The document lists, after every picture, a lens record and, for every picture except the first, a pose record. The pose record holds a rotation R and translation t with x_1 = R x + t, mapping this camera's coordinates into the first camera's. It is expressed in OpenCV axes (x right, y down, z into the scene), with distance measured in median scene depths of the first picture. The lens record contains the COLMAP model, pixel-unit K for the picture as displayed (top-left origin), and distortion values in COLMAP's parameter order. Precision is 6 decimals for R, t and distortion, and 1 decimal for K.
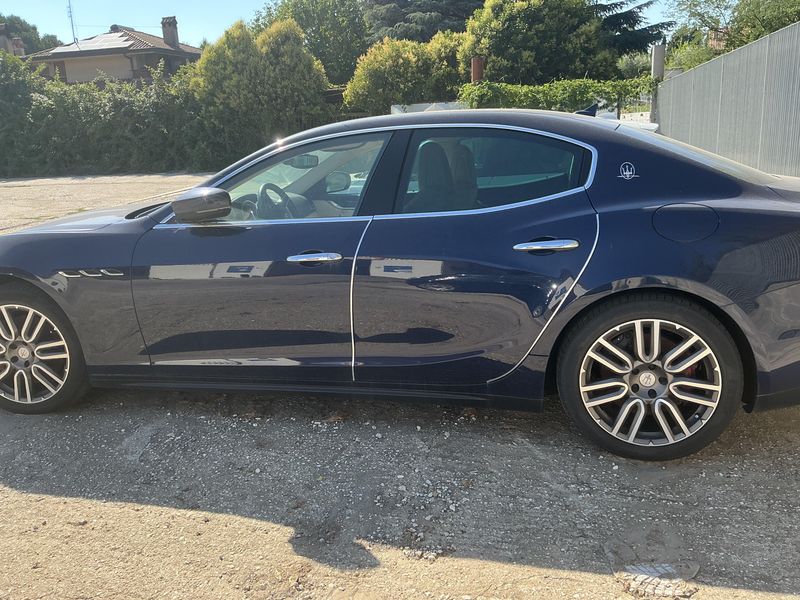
lens RADIAL K [[646.8, 0, 399.7], [0, 646.8, 301.8], [0, 0, 1]] dist [0.025749, -0.023861]
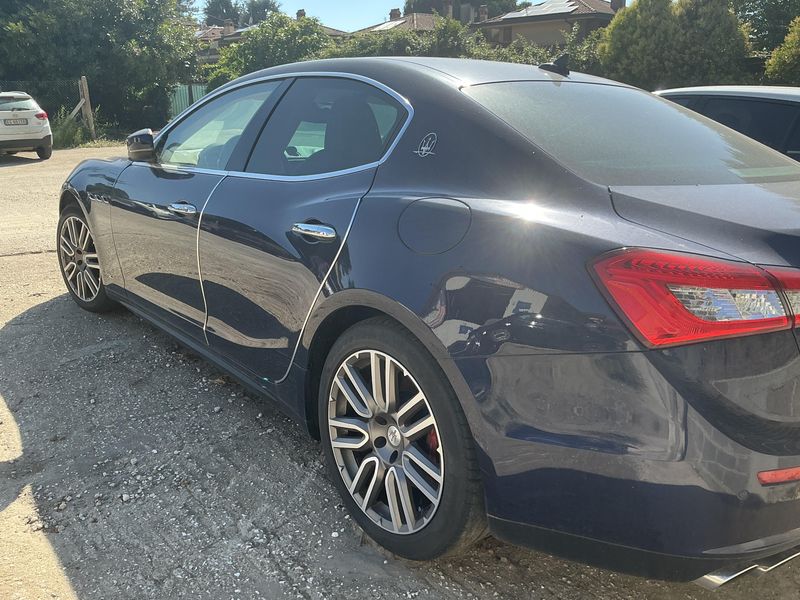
lens RADIAL K [[646.8, 0, 400.4], [0, 646.8, 296.1], [0, 0, 1]] dist [0.025749, -0.023861]
pose [[0.836442, 0.209969, -0.506238, 0.709575], [-0.189695, 0.977522, 0.092012, -0.098742], [0.514179, 0.019068, 0.857471, 0.376872]]
